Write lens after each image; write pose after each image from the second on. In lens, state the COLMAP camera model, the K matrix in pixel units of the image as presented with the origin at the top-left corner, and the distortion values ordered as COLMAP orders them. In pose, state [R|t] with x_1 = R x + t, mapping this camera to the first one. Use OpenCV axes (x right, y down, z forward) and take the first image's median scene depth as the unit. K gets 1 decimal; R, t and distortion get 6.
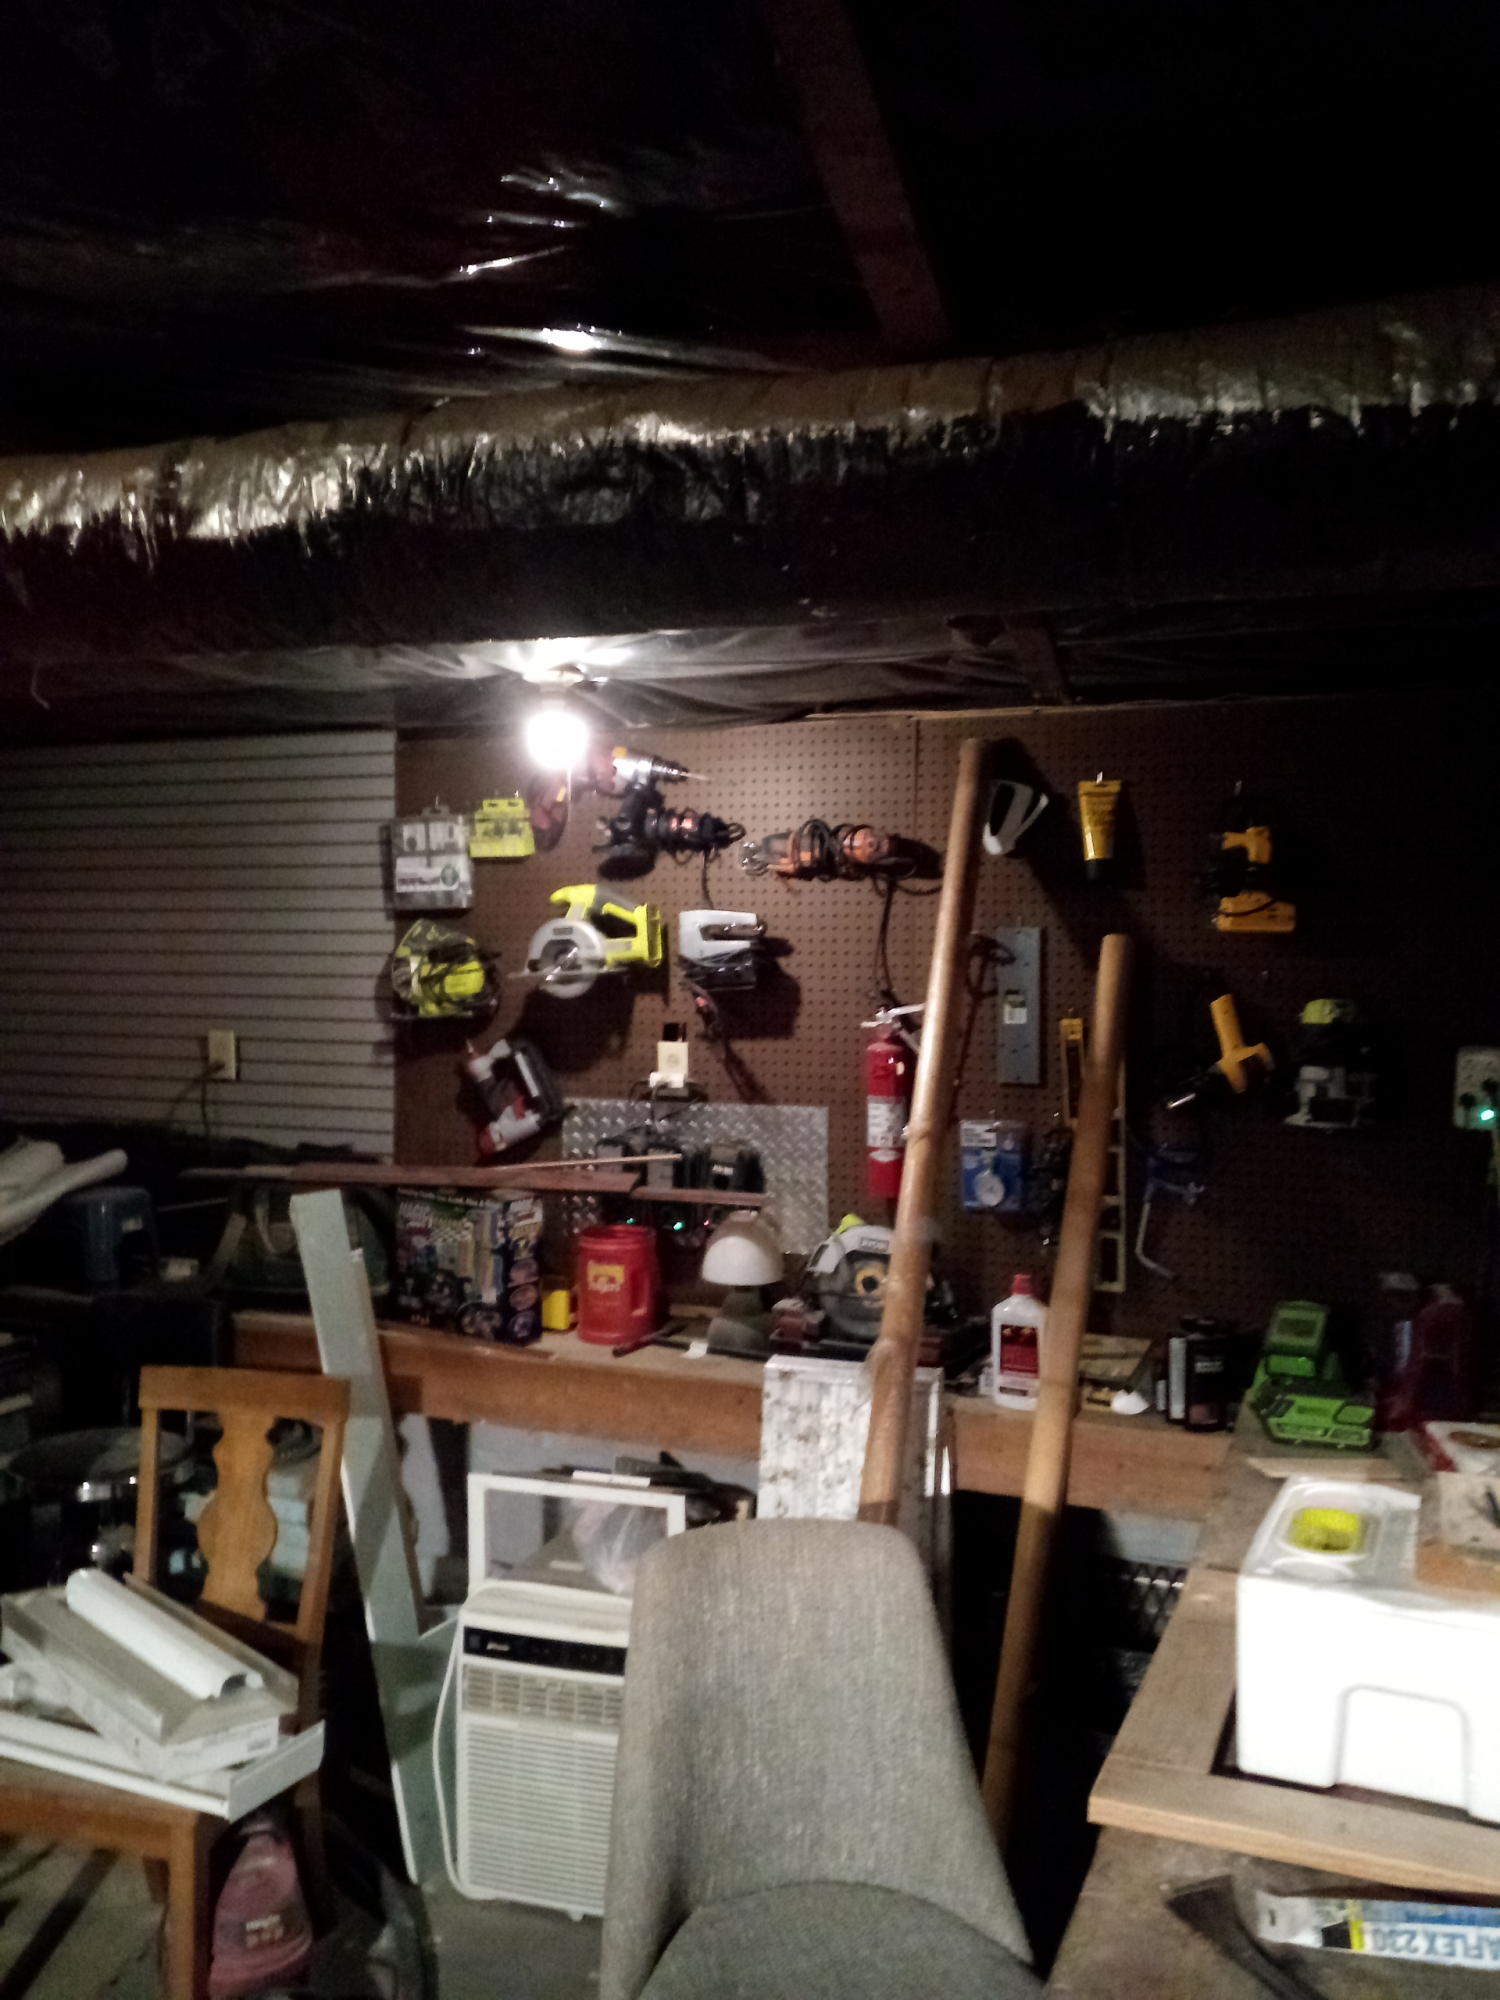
lens RADIAL K [[1708.7, 0, 750.0], [0, 1708.7, 1000.0], [0, 0, 1]] dist [0.053033, -0.091481]
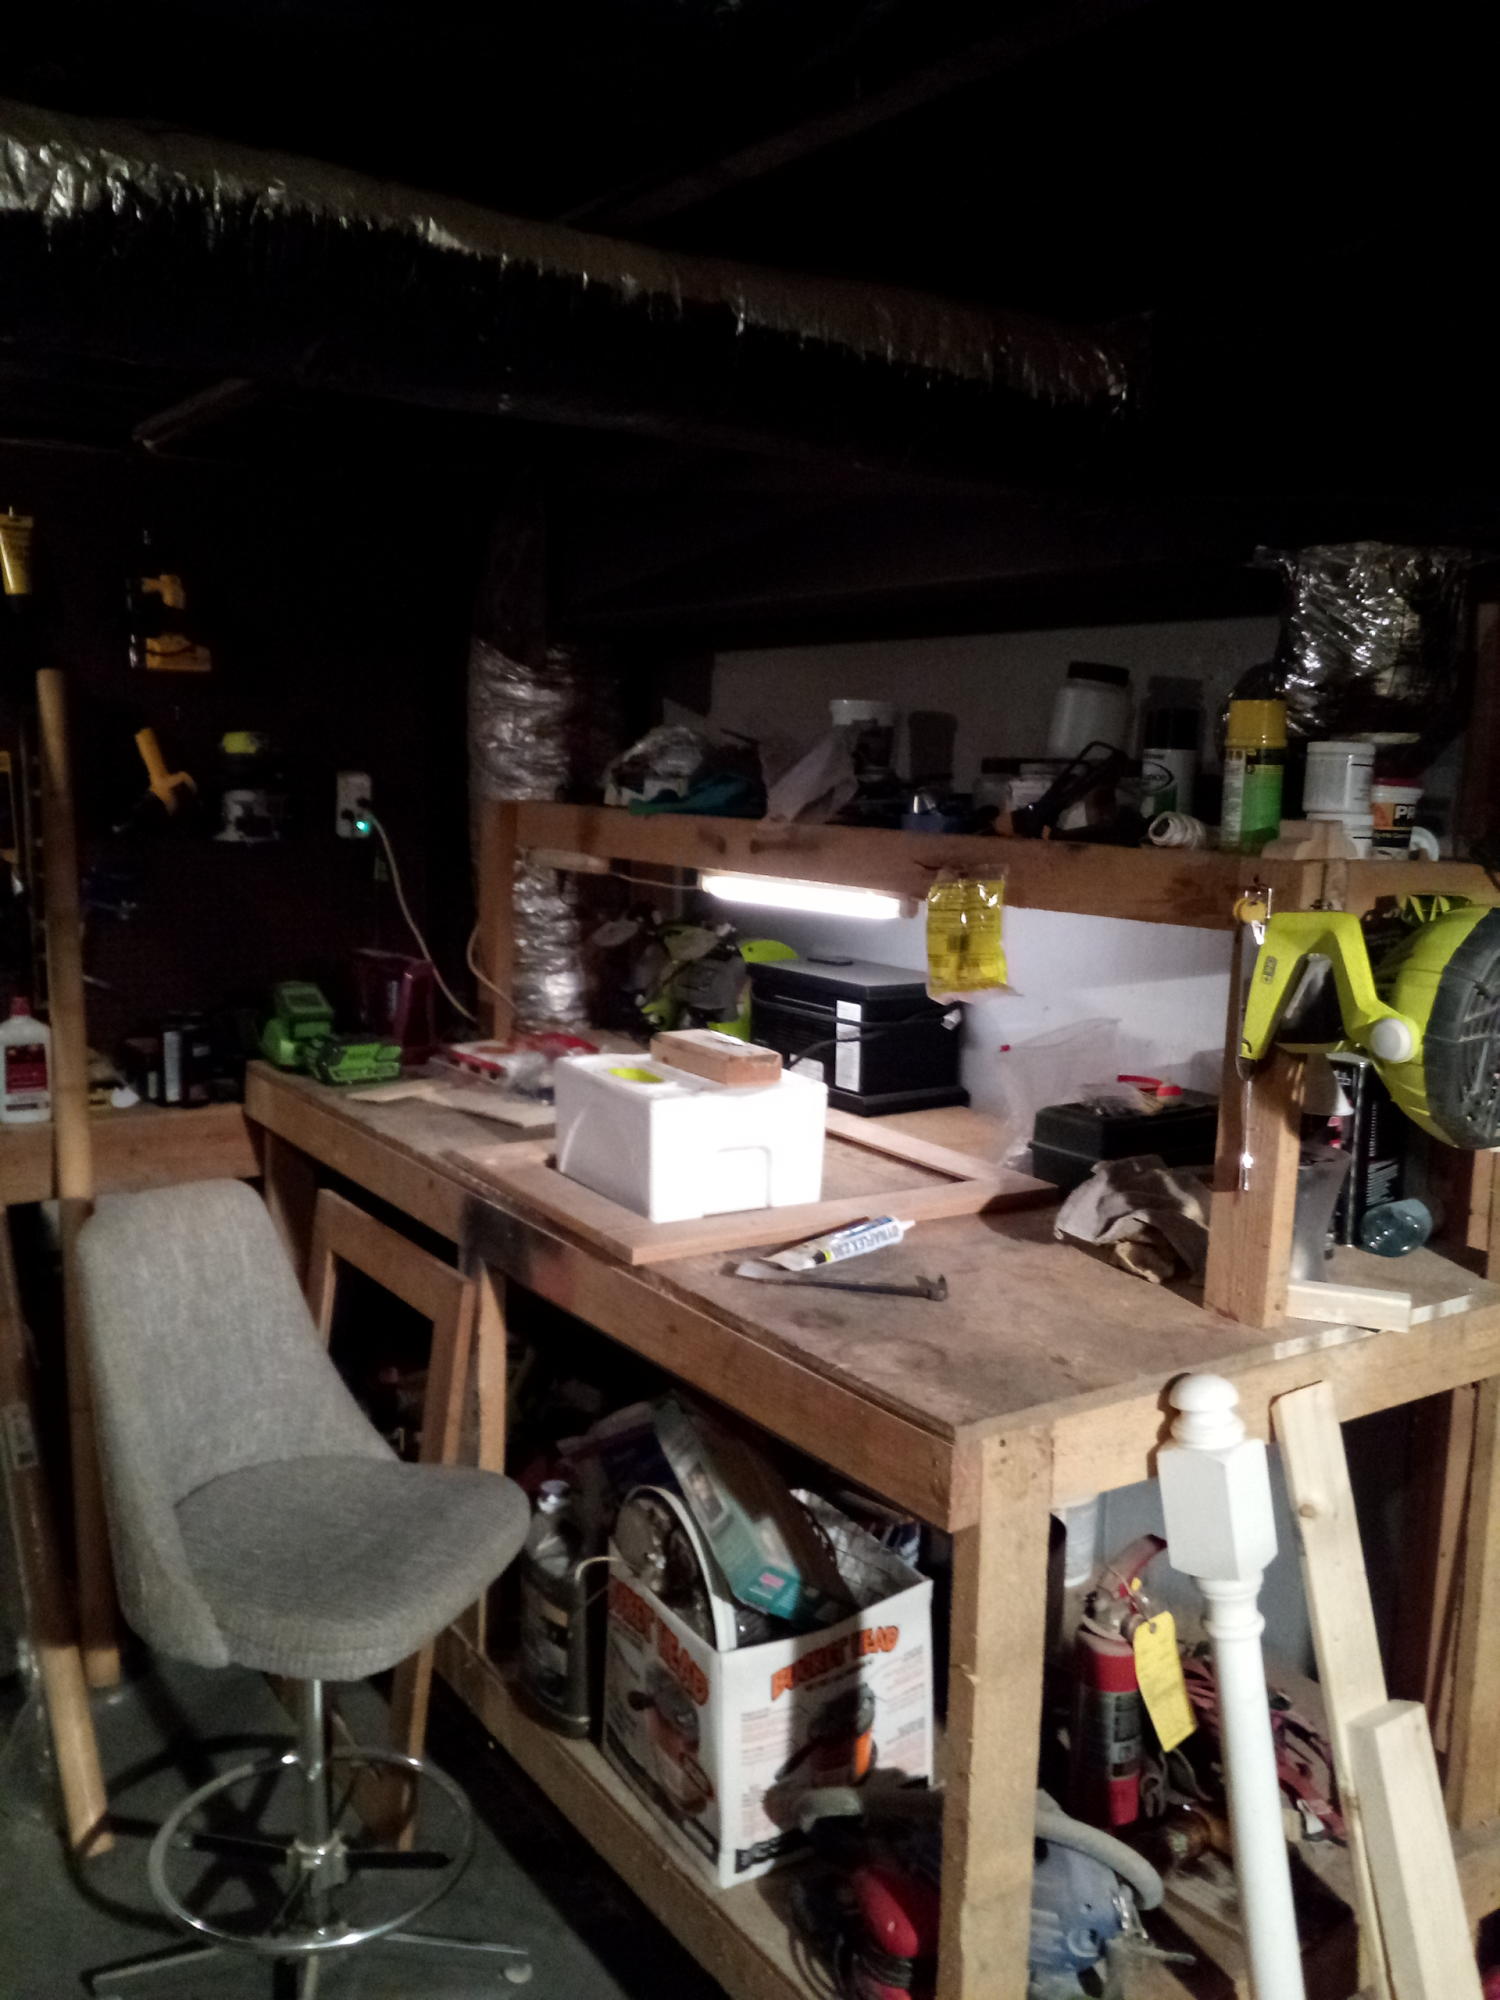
lens RADIAL K [[1708.7, 0, 750.0], [0, 1708.7, 1000.0], [0, 0, 1]] dist [0.053033, -0.091481]
pose [[0.575956, -0.122499, 0.808250, -0.438394], [0.007518, 0.989461, 0.144606, 0.013887], [-0.817446, -0.077210, 0.570807, 0.035875]]
